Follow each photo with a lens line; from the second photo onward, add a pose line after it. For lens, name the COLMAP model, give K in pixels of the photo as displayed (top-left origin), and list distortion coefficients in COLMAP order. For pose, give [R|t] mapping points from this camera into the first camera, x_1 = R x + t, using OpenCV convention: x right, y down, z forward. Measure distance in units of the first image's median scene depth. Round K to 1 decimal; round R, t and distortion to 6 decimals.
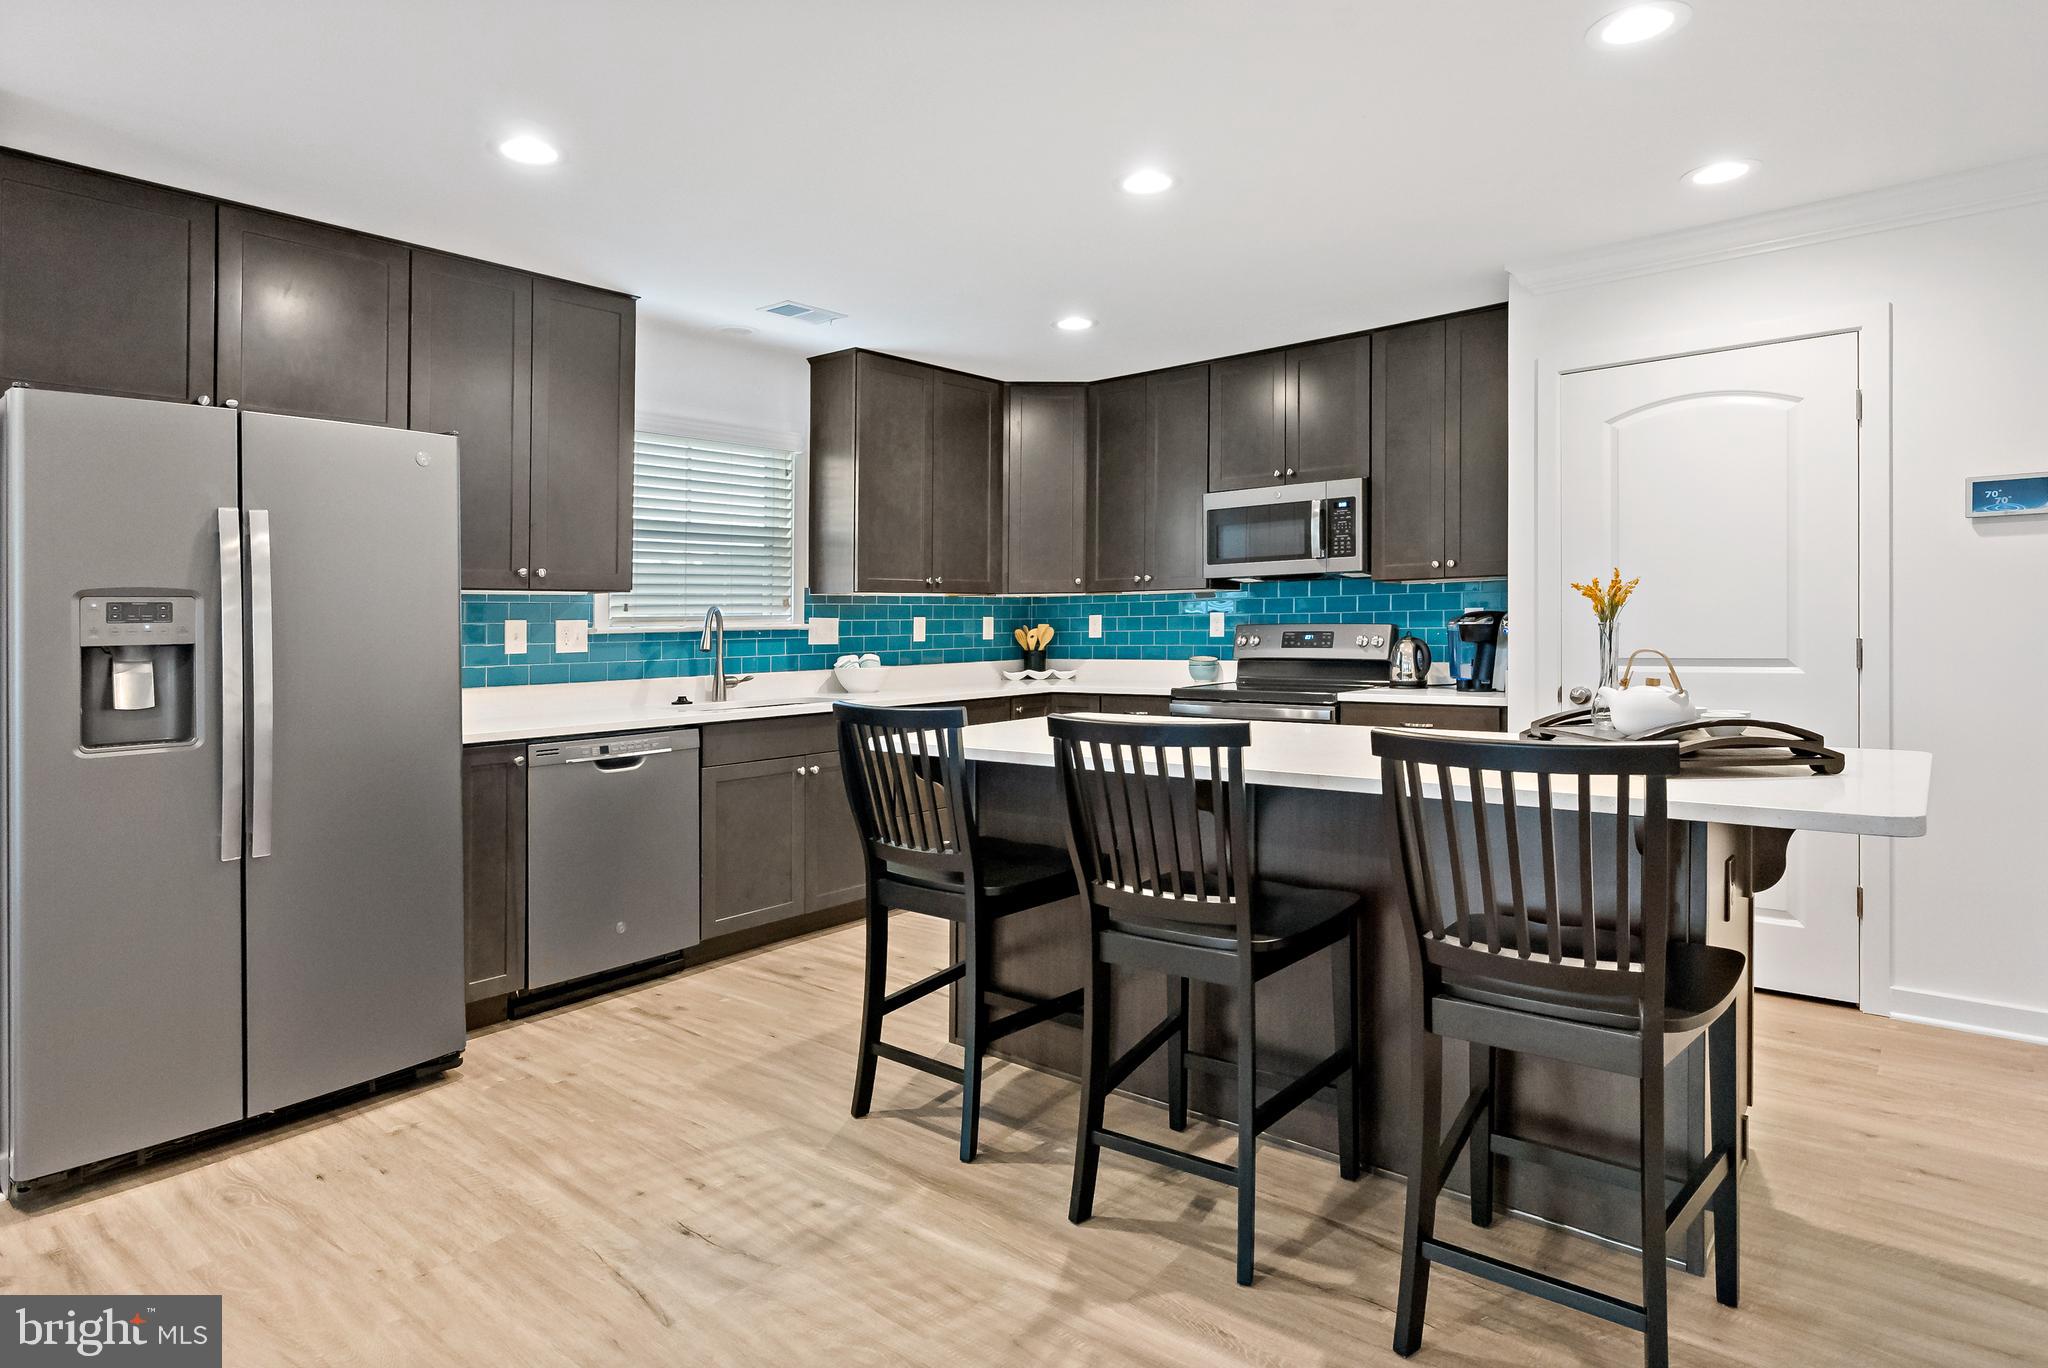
lens RADIAL K [[1092.7, 0, 1023.6], [0, 1092.7, 602.6], [0, 0, 1]] dist [-0.002666, -0.000157]
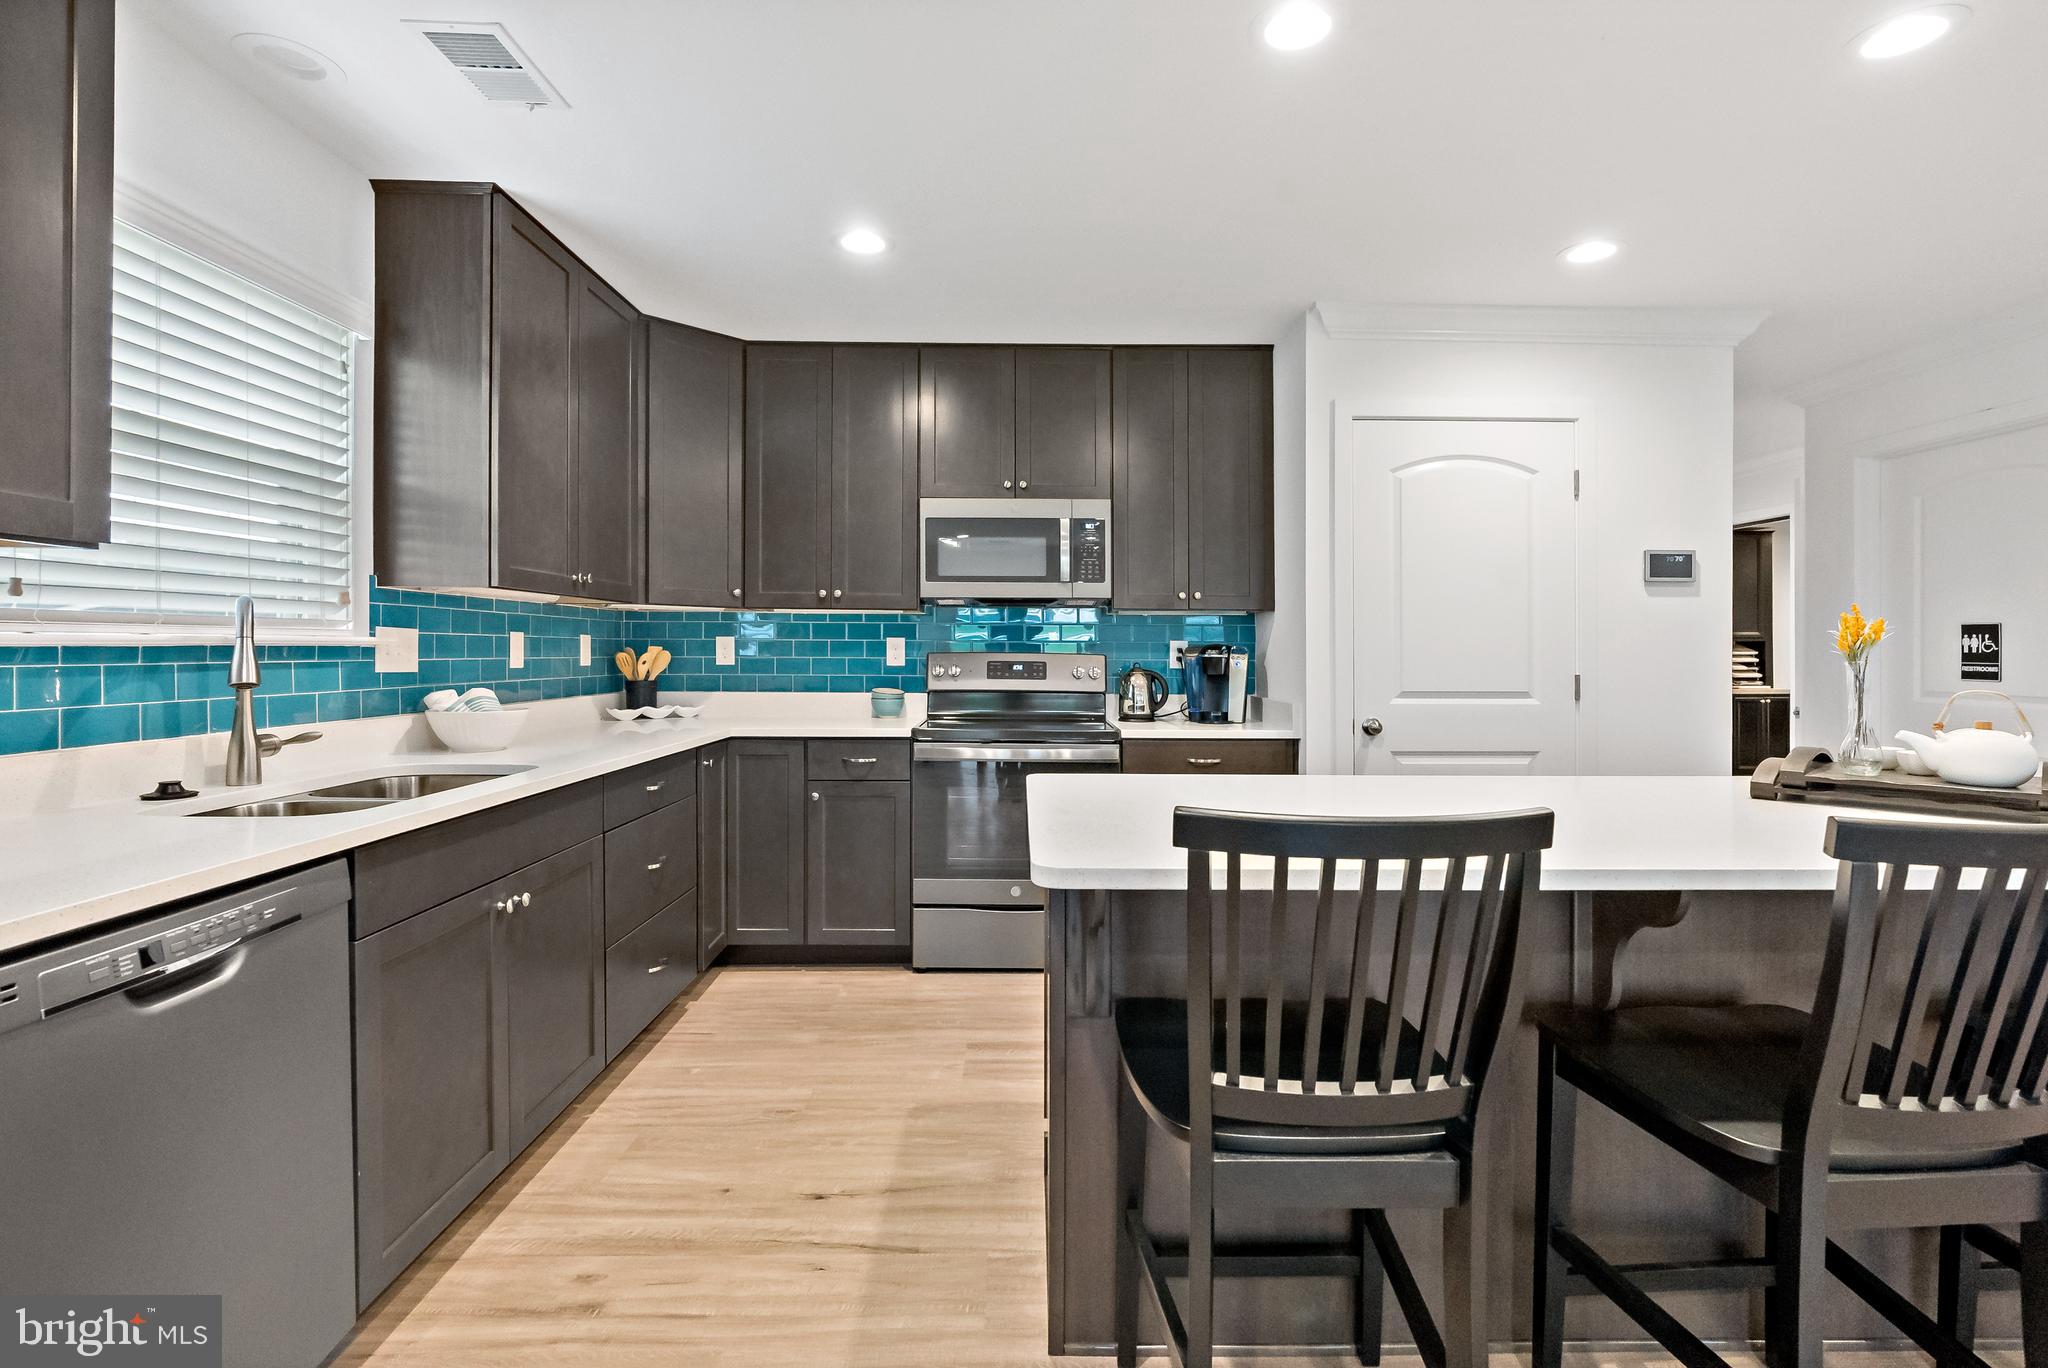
lens RADIAL K [[945.1, 0, 1014.7], [0, 945.1, 667.1], [0, 0, 1]] dist [-0.007822, 0.000940]
pose [[0.766433, 0.009207, 0.642258, -0.270857], [-0.031468, 0.999235, 0.023228, 0.013655], [-0.641553, -0.038013, 0.766136, 0.417458]]
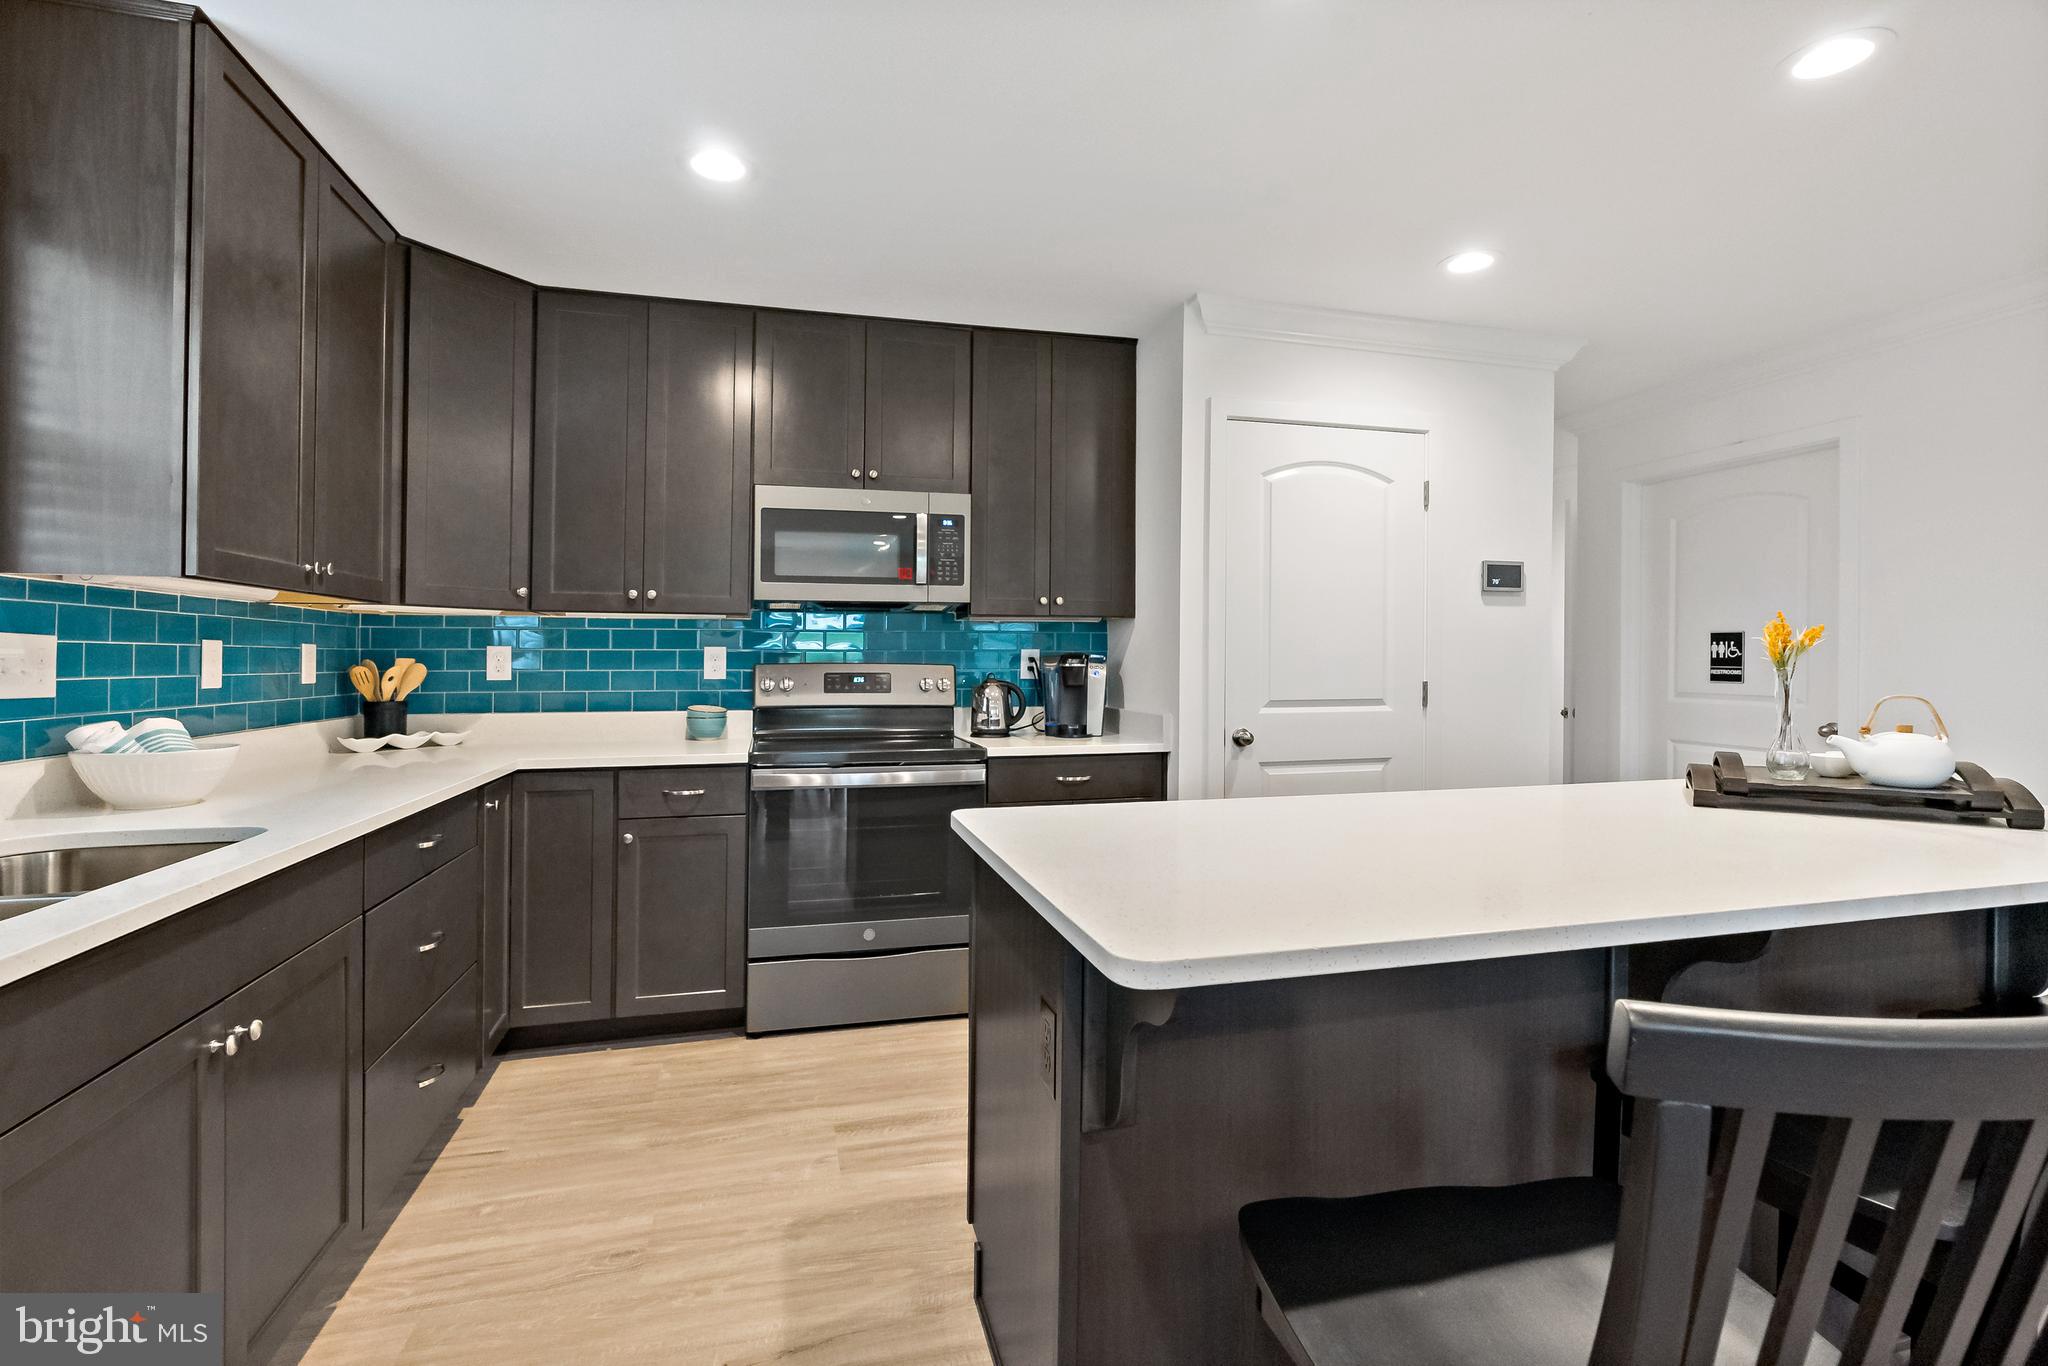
lens RADIAL K [[942.4, 0, 1003.3], [0, 942.4, 656.4], [0, 0, 1]] dist [-0.010988, 0.006248]
pose [[0.590521, 0.019071, 0.806797, -0.265304], [-0.026386, 0.999642, -0.004316, 0.015122], [-0.806591, -0.018740, 0.590813, 0.526389]]
